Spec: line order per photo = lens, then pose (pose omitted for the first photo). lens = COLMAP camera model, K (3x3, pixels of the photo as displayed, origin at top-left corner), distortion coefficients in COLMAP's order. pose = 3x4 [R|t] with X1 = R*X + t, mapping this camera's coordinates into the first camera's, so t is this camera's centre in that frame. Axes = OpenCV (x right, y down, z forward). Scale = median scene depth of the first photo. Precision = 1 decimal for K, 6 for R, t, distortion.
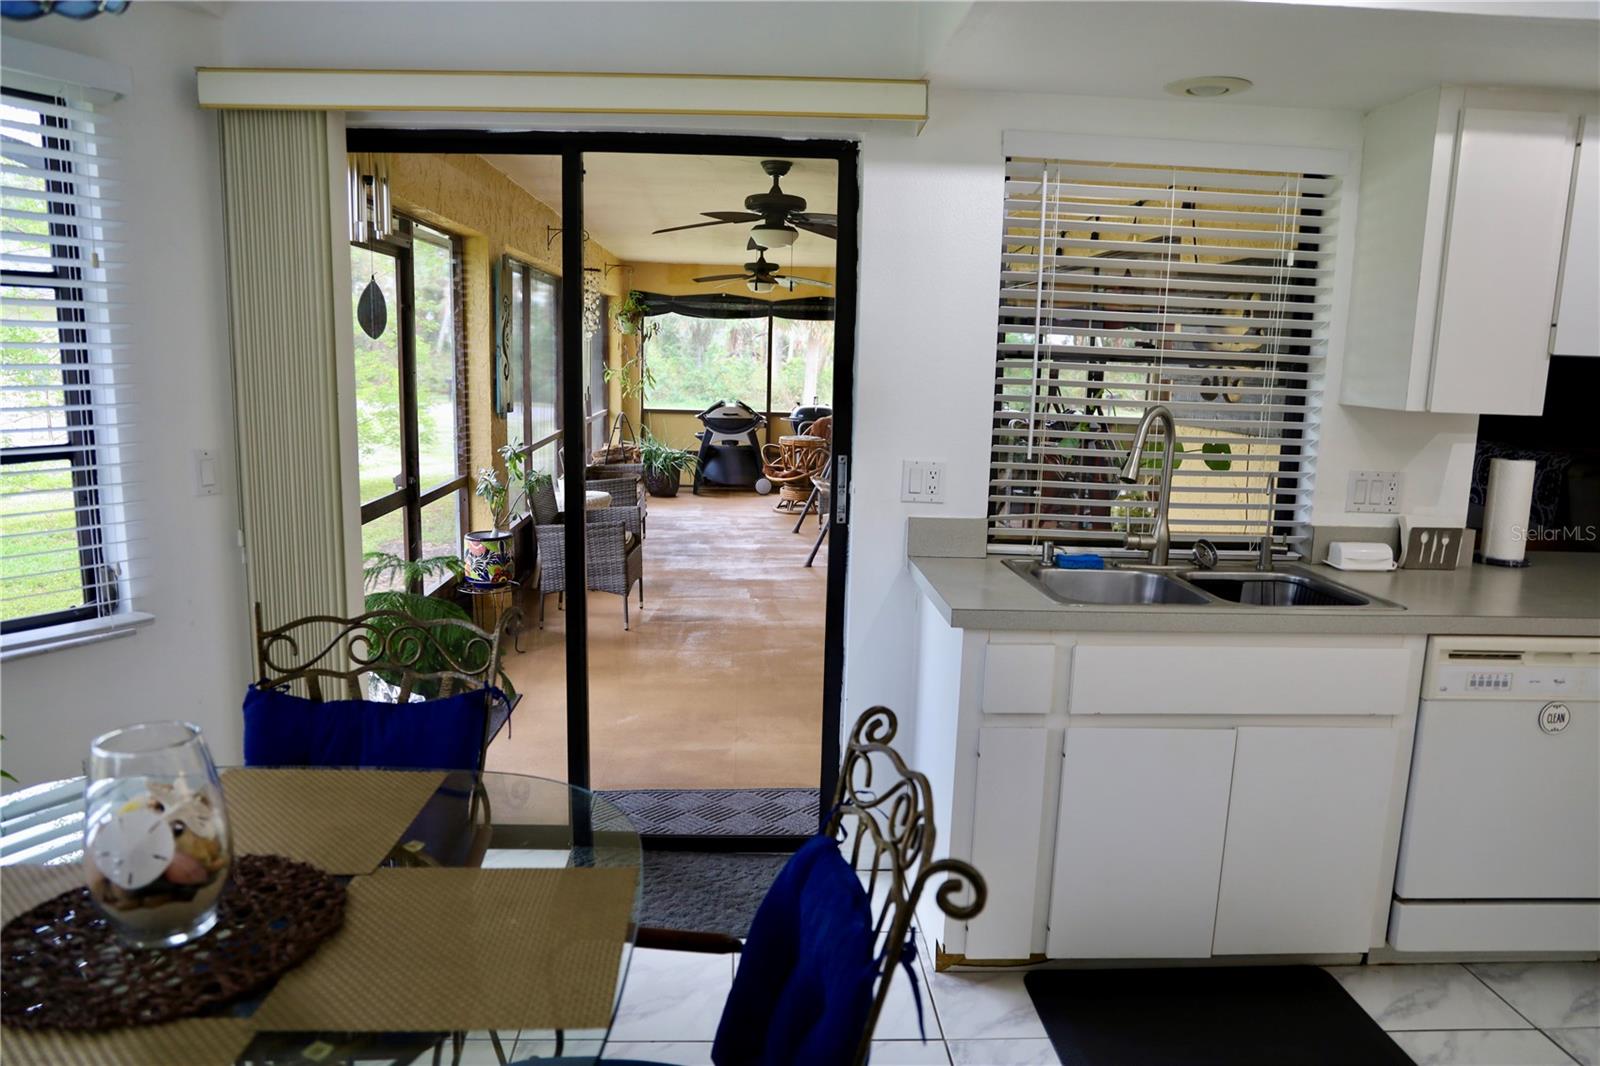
lens RADIAL K [[1095.8, 0, 800.8], [0, 1095.8, 535.8], [0, 0, 1]] dist [-0.072764, 0.034256]
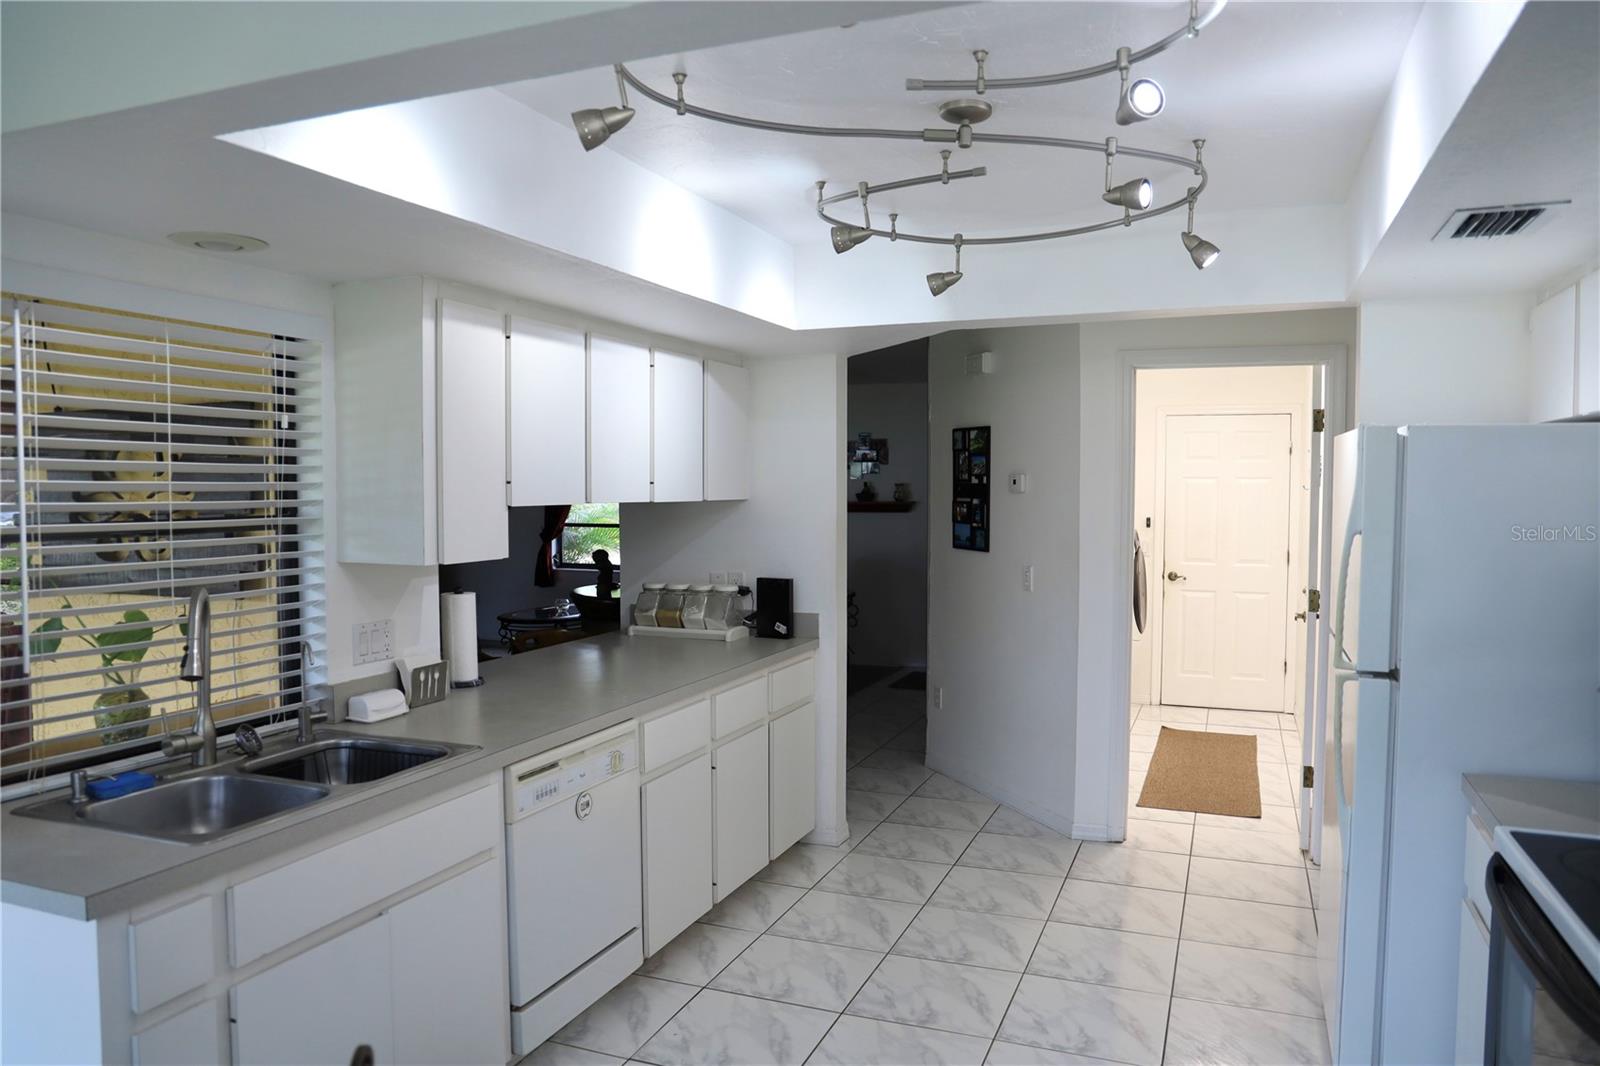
lens RADIAL K [[1095.8, 0, 809.7], [0, 1095.8, 526.3], [0, 0, 1]] dist [-0.072764, 0.034256]
pose [[0.409422, -0.064615, 0.910054, -0.253767], [0.158014, 0.987436, -0.000979, -0.087596], [-0.898557, 0.144202, 0.414489, 0.178907]]
